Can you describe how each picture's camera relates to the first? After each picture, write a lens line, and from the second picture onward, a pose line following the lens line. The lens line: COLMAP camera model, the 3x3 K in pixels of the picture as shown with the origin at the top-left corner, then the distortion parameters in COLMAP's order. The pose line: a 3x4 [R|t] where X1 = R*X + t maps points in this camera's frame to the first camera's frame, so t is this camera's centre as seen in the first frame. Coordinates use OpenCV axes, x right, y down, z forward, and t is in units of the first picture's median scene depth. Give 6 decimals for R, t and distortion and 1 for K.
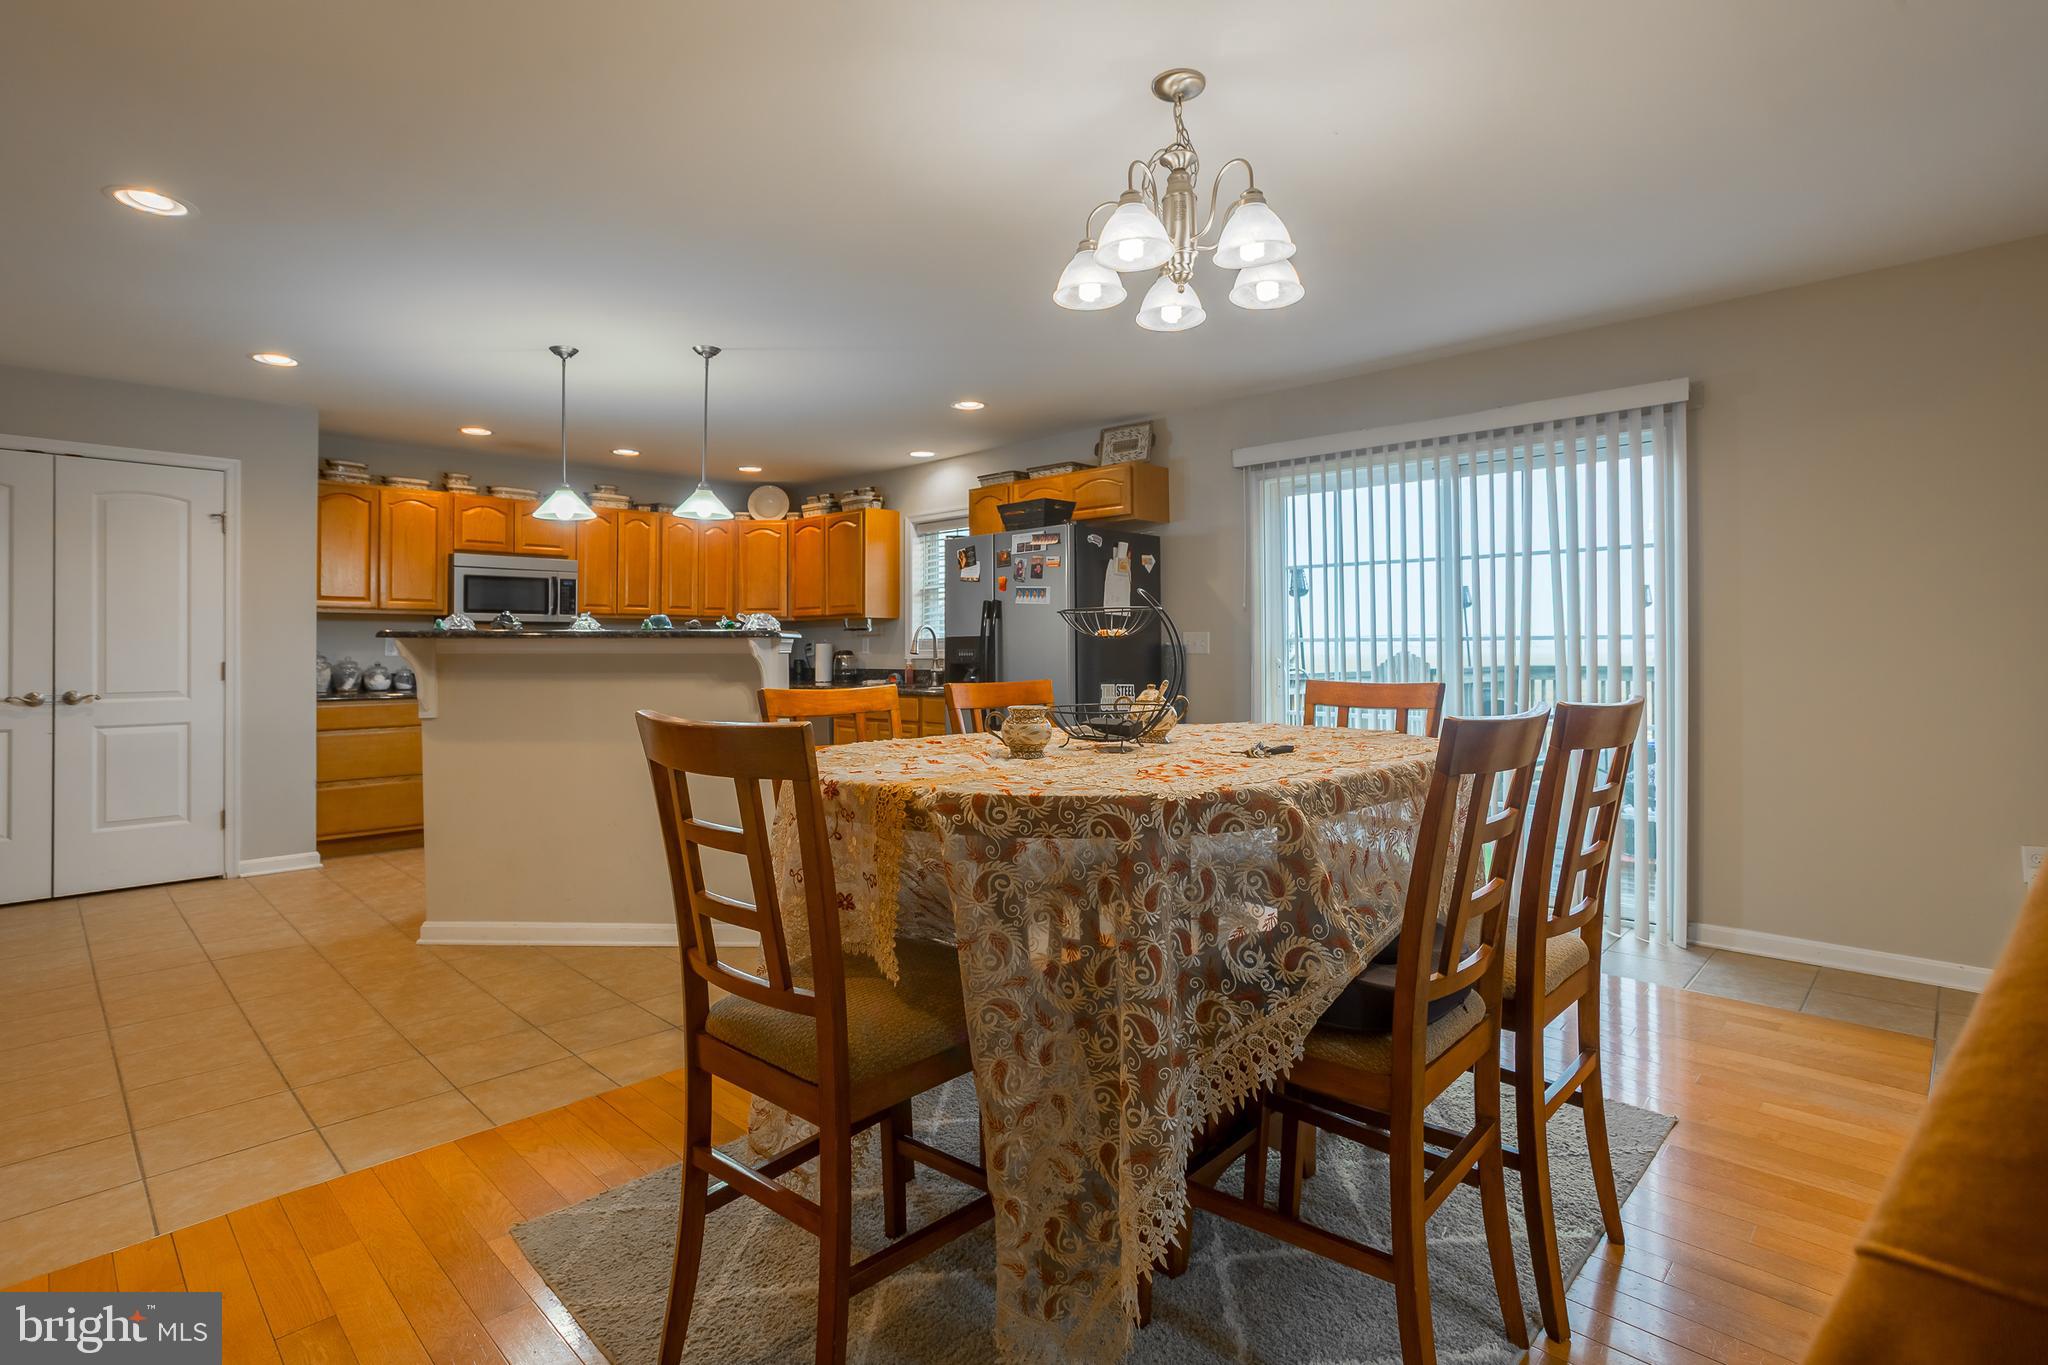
lens RADIAL K [[981.6, 0, 1015.1], [0, 981.6, 634.9], [0, 0, 1]] dist [-0.051025, 0.023562]
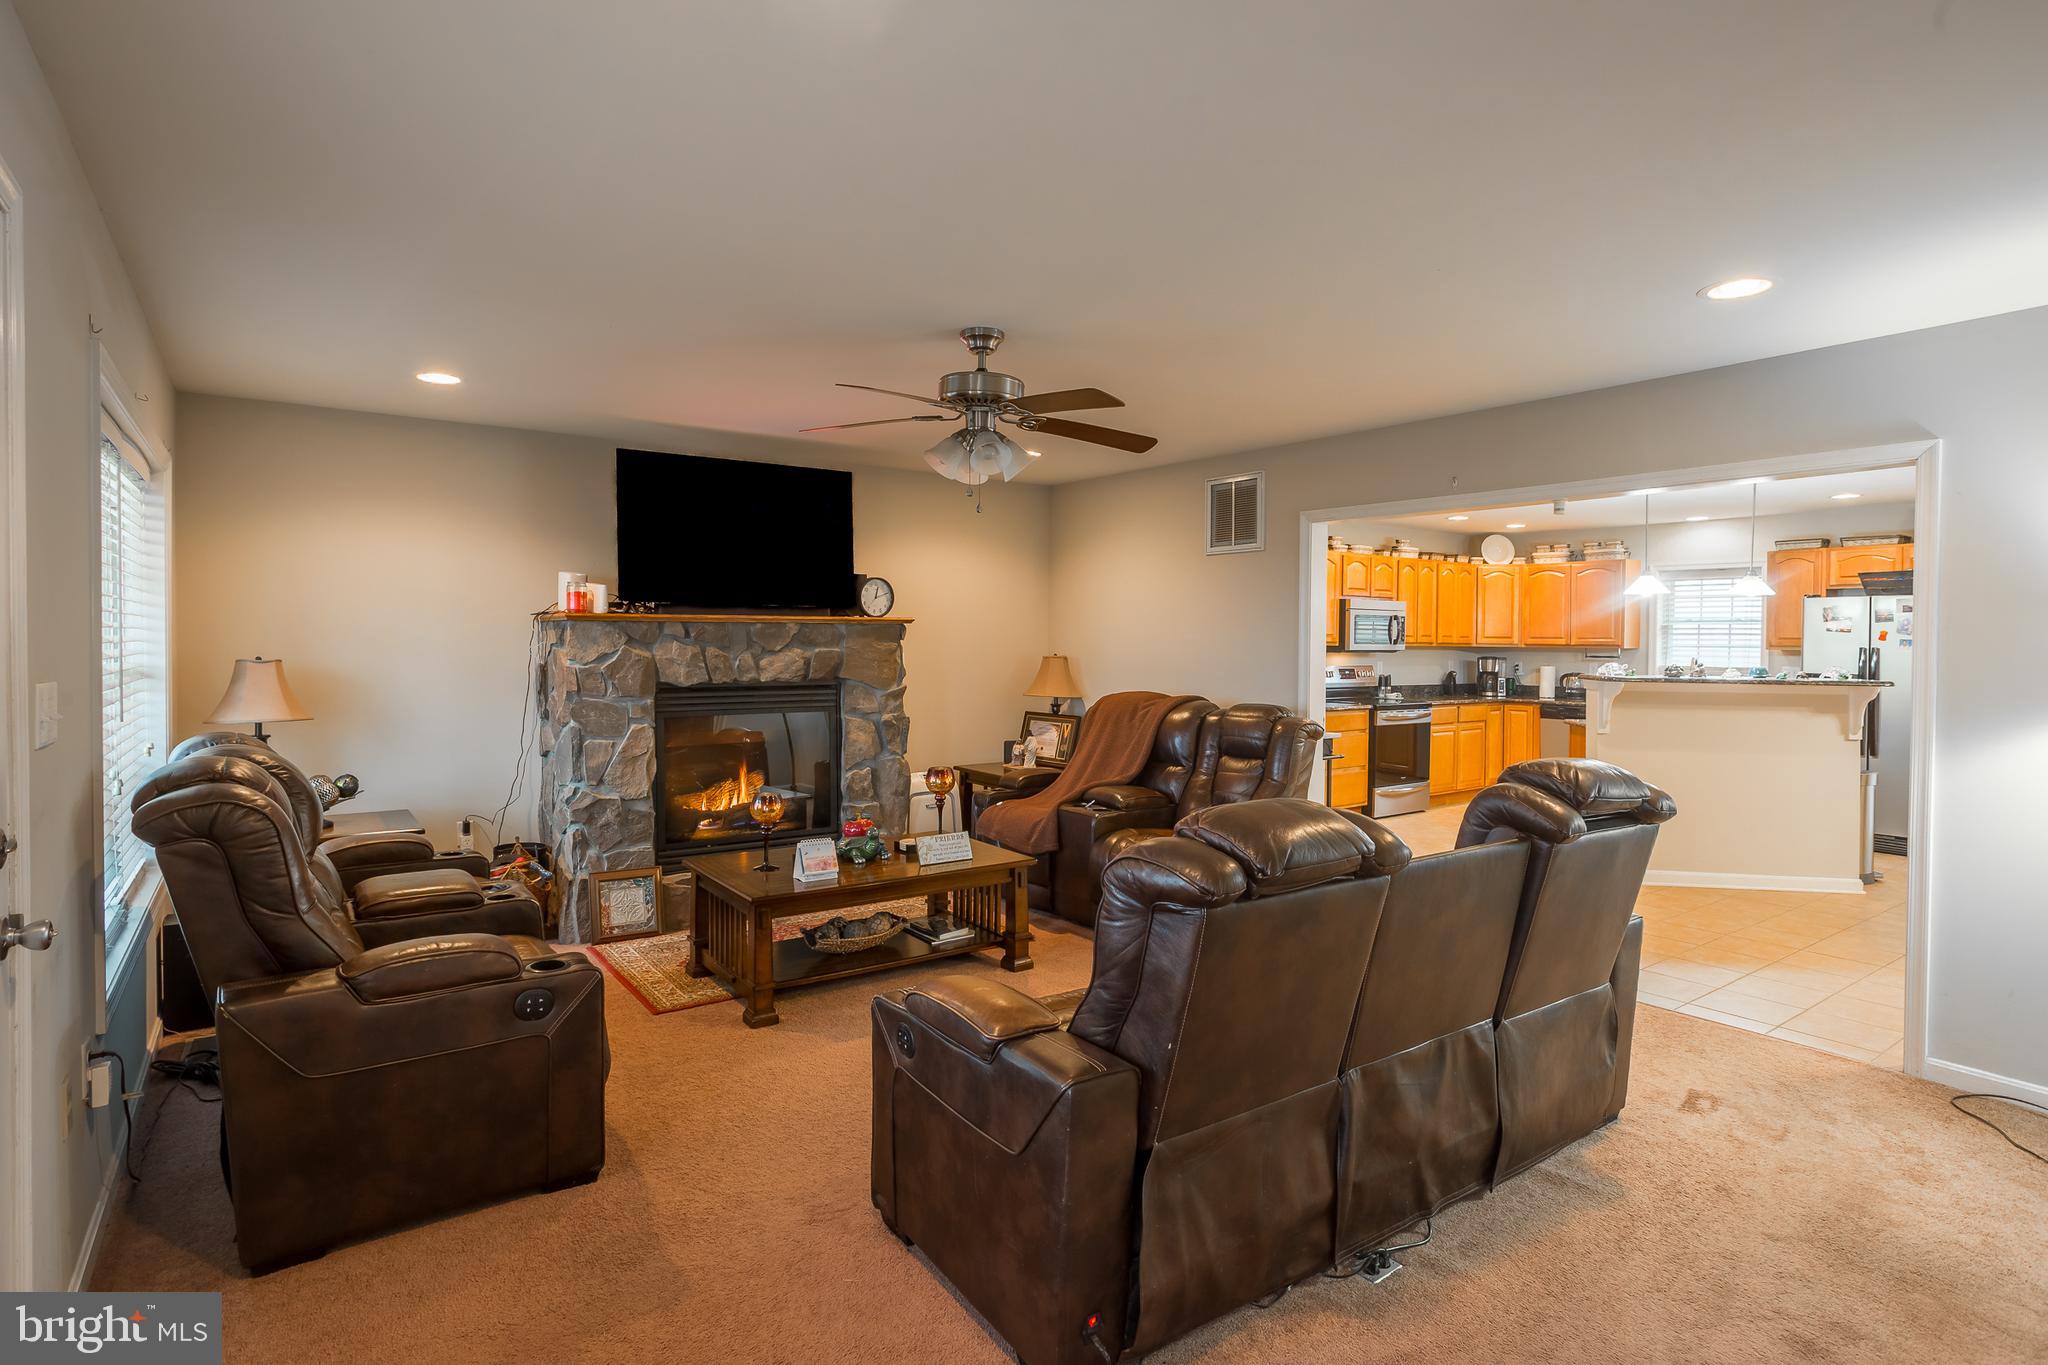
lens RADIAL K [[1040.1, 0, 1015.8], [0, 1040.1, 655.6], [0, 0, 1]] dist [-0.052191, 0.024986]
pose [[0.984702, 0.015988, -0.173509, -0.874376], [-0.010773, 0.999463, 0.030955, -0.051721], [0.173911, -0.028612, 0.984346, -0.516377]]
